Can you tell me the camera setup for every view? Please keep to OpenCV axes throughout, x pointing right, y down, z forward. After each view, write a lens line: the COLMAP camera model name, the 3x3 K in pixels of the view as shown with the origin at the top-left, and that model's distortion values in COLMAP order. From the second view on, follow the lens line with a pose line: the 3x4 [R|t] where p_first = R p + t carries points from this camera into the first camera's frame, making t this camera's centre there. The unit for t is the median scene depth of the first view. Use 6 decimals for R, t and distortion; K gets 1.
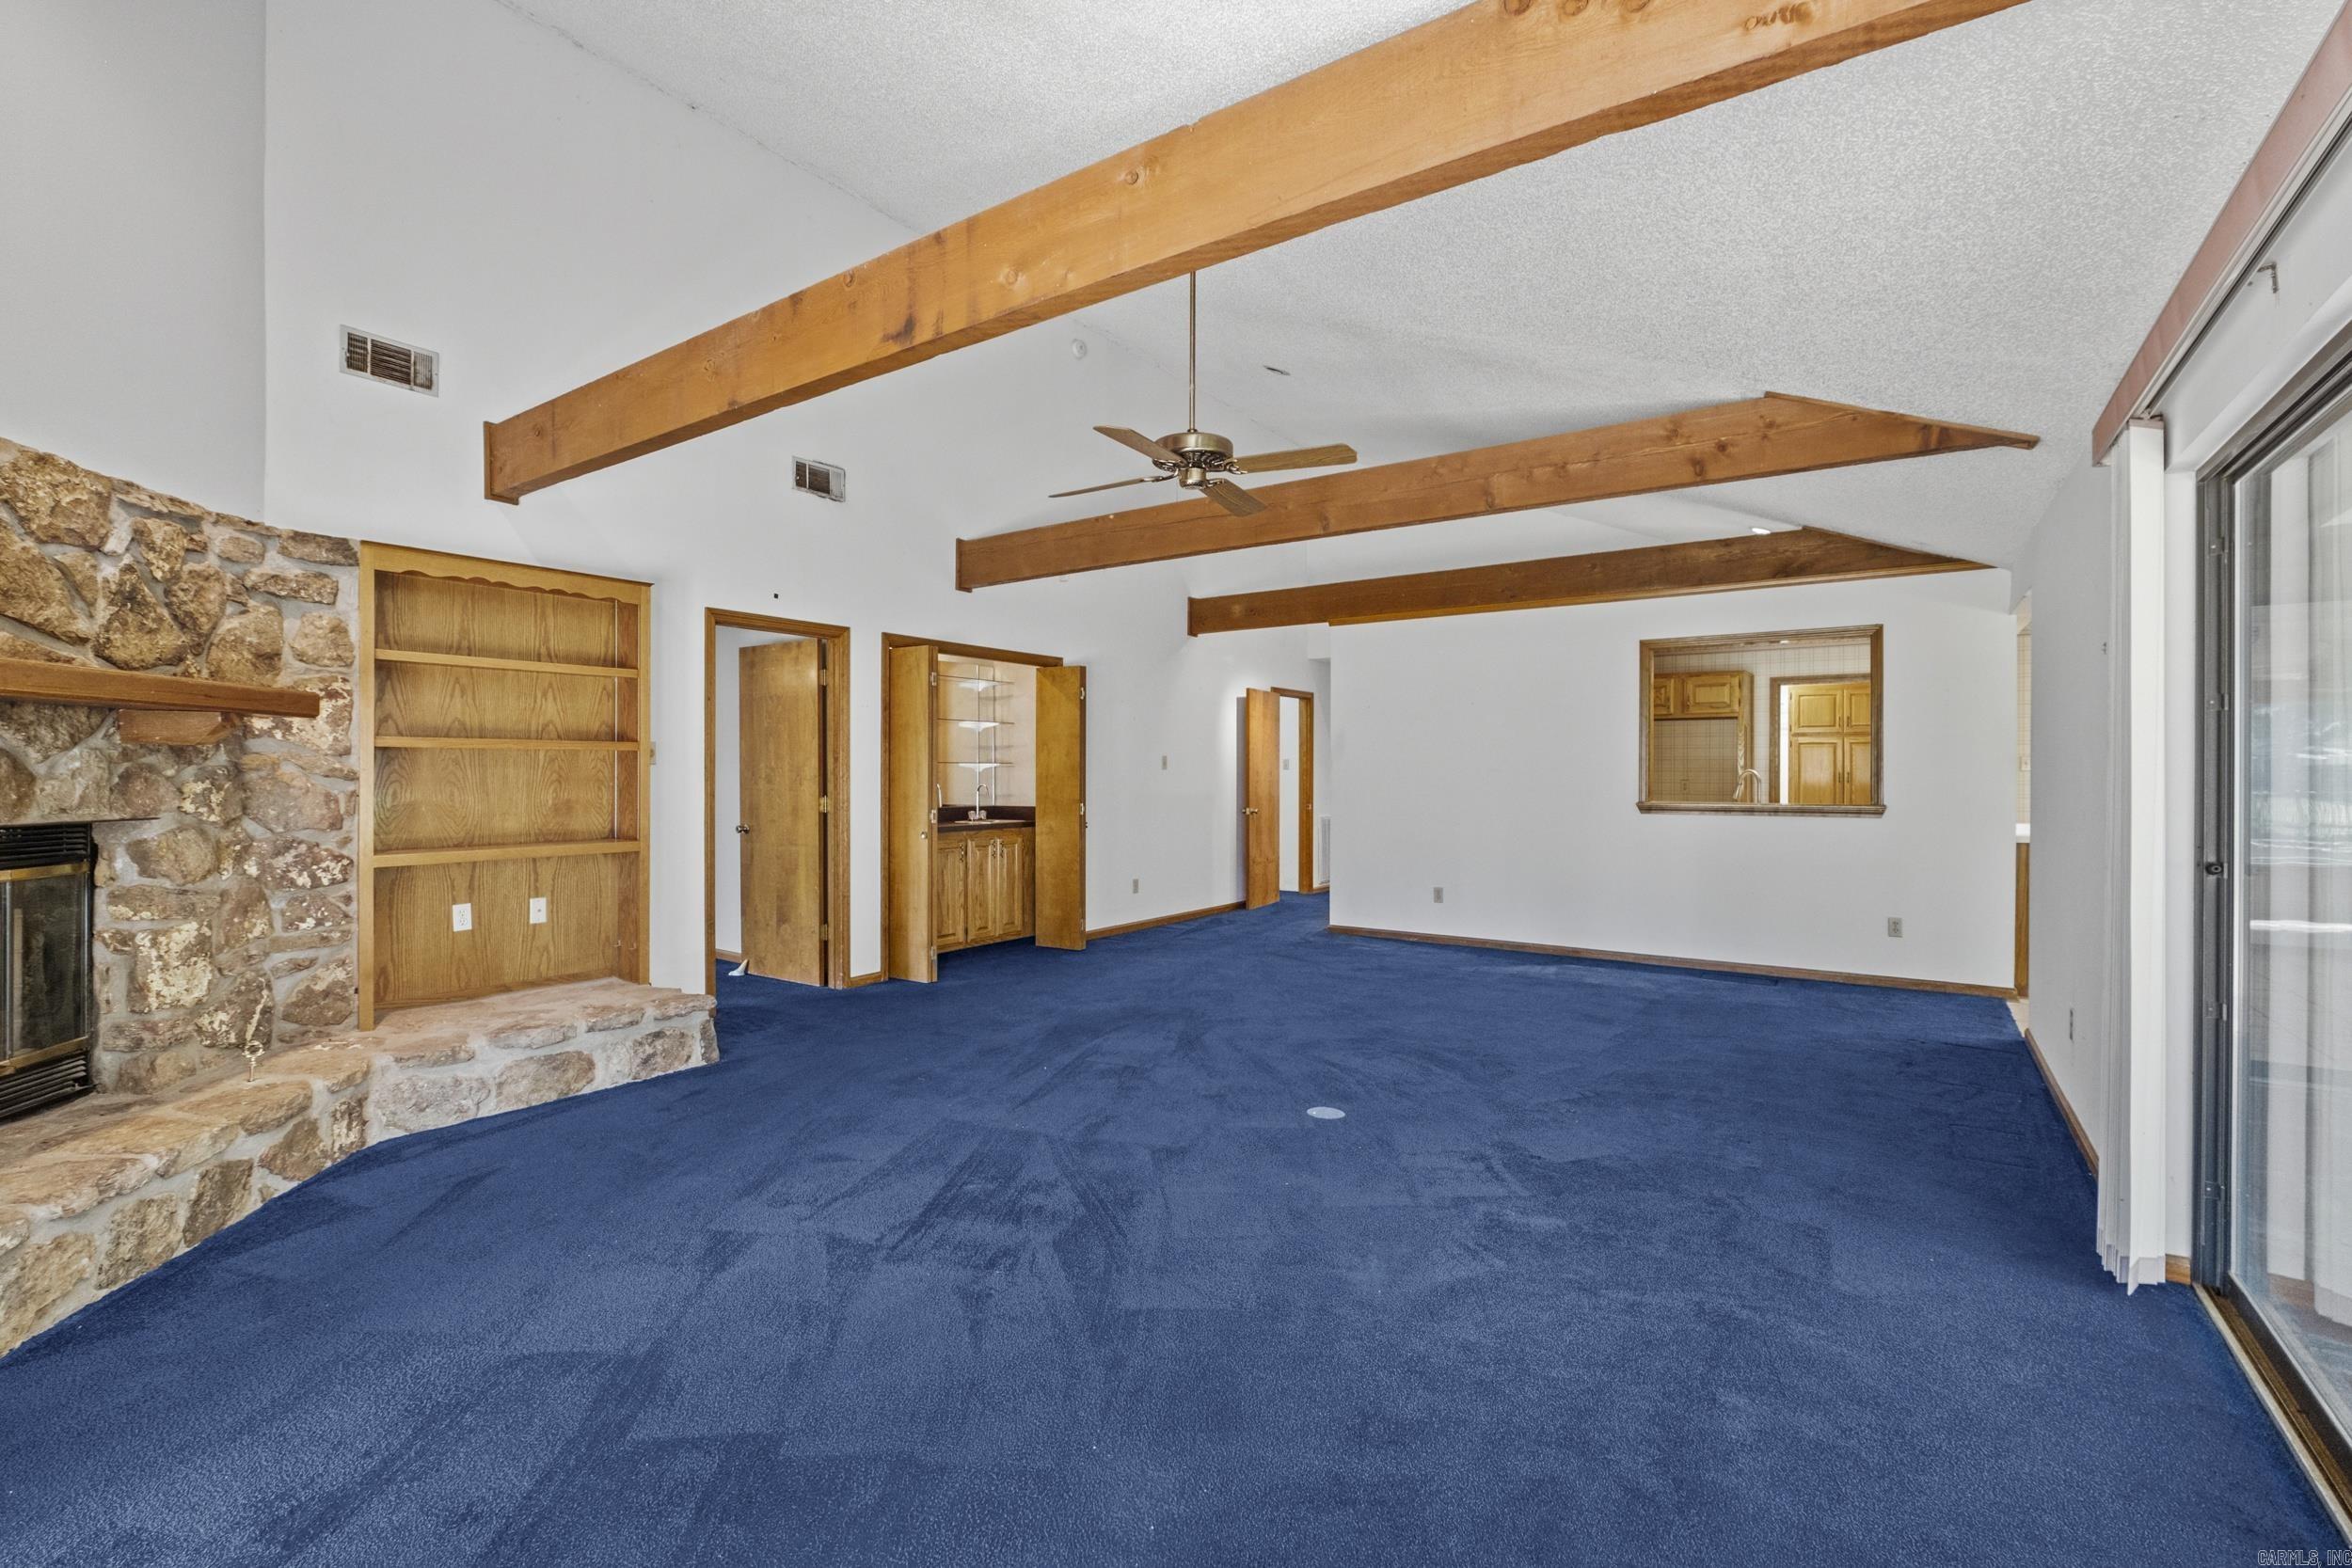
lens RADIAL K [[1055.5, 0, 1152.6], [0, 1055.5, 775.5], [0, 0, 1]] dist [-0.011074, 0.001391]
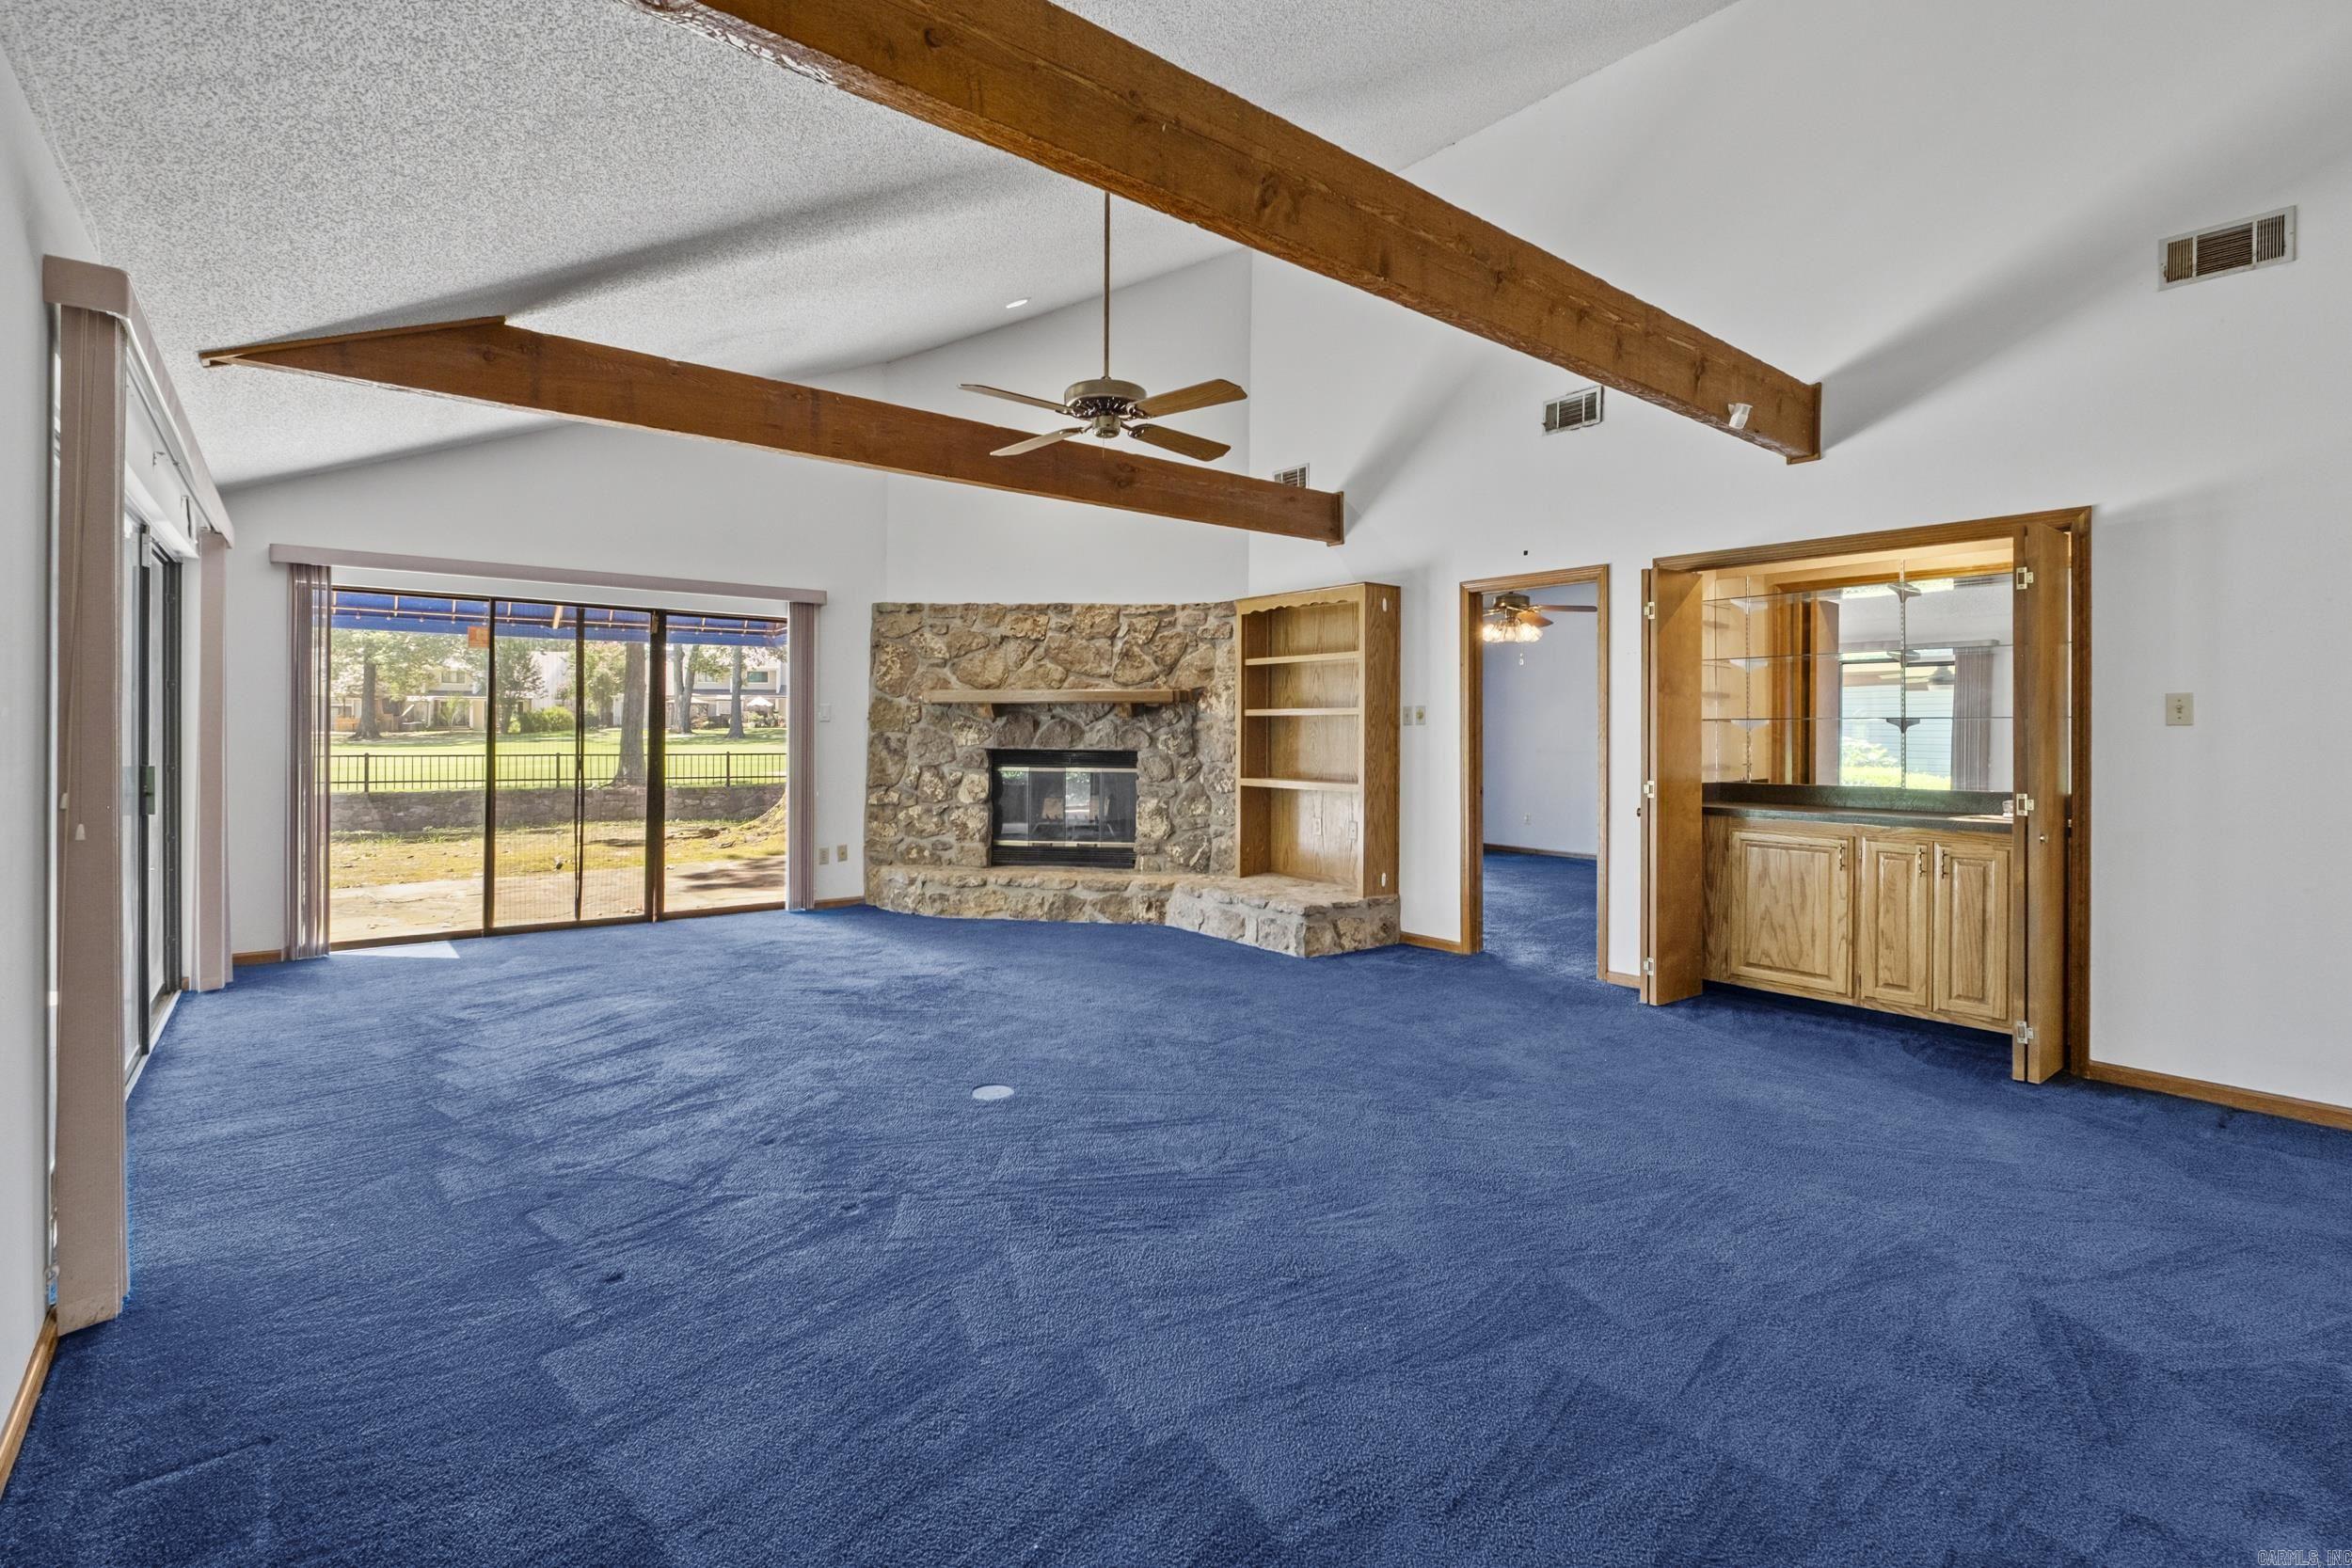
lens RADIAL K [[1055.5, 0, 1178.0], [0, 1055.5, 739.2], [0, 0, 1]] dist [-0.011074, 0.001391]
pose [[-0.266709, 0.002841, -0.963773, 1.032371], [-0.009889, 0.999935, 0.005684, 0.002320], [0.963726, 0.011047, -0.266663, 1.439845]]
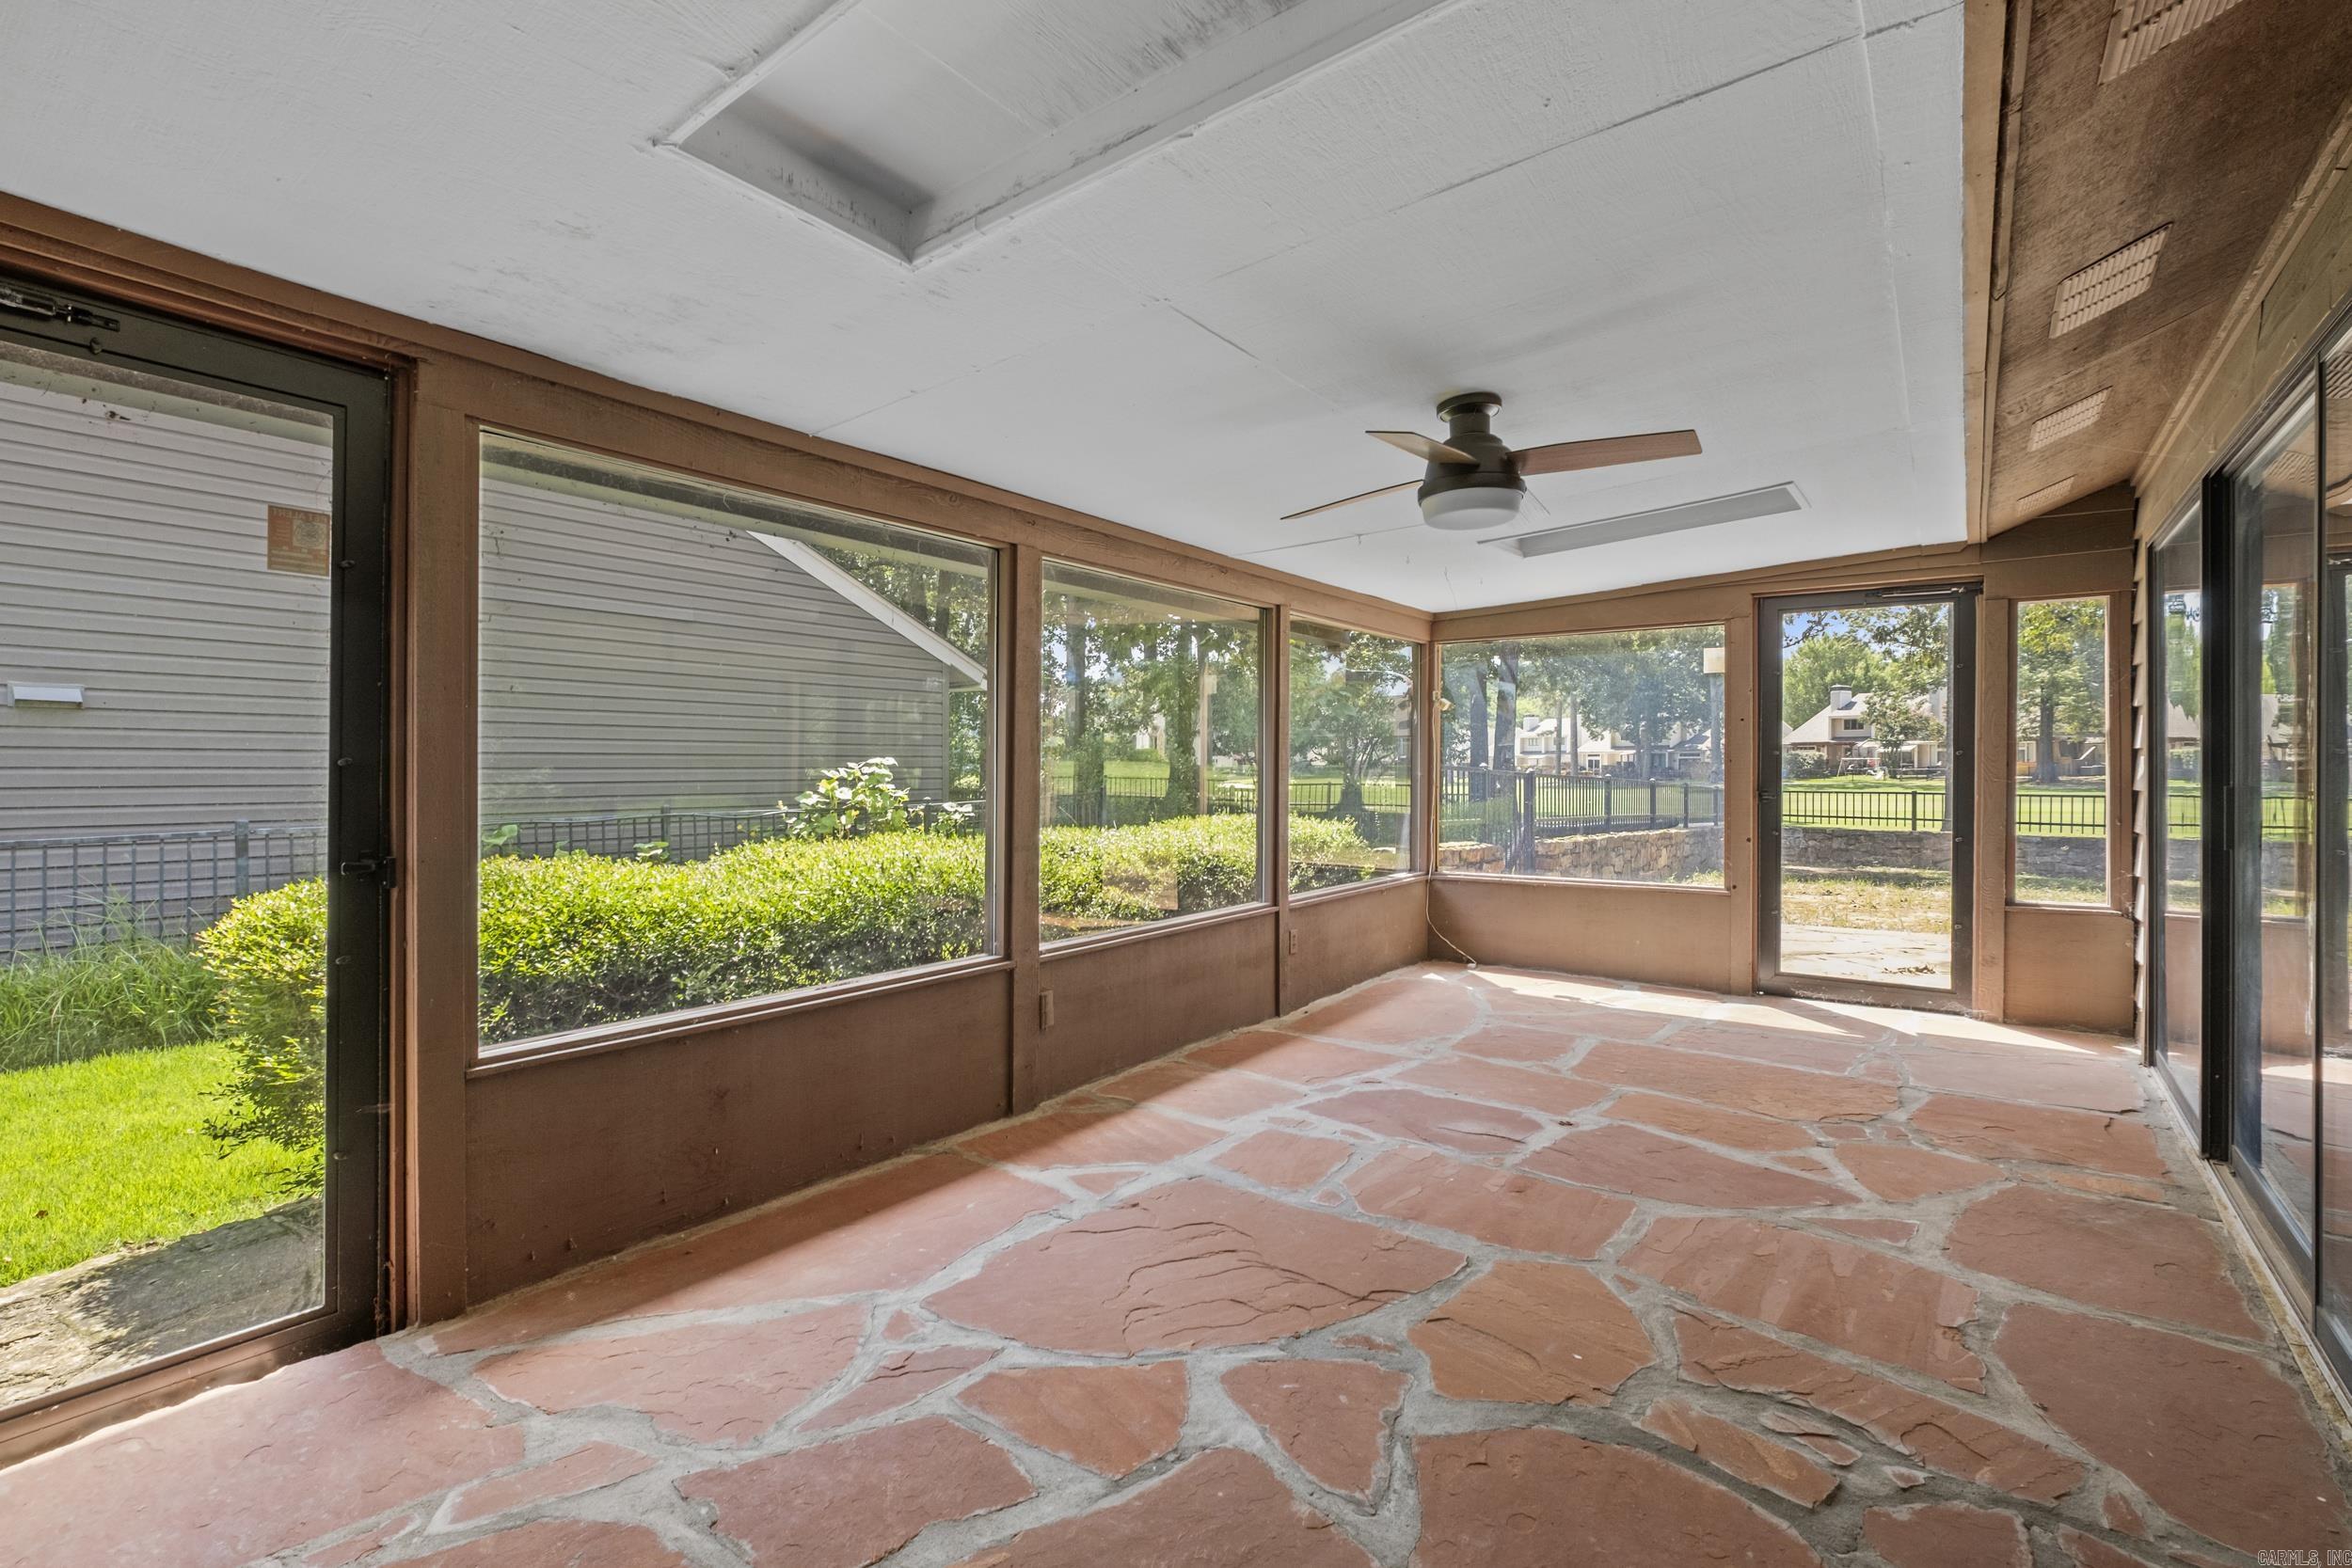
lens RADIAL K [[1055.5, 0, 1185.5], [0, 1055.5, 767.3], [0, 0, 1]] dist [-0.011074, 0.001391]
pose [[-0.999550, -0.004358, 0.029664, 1.124300], [-0.004345, 0.999990, 0.000507, 0.031492], [-0.029666, 0.000378, -0.999560, 1.008024]]
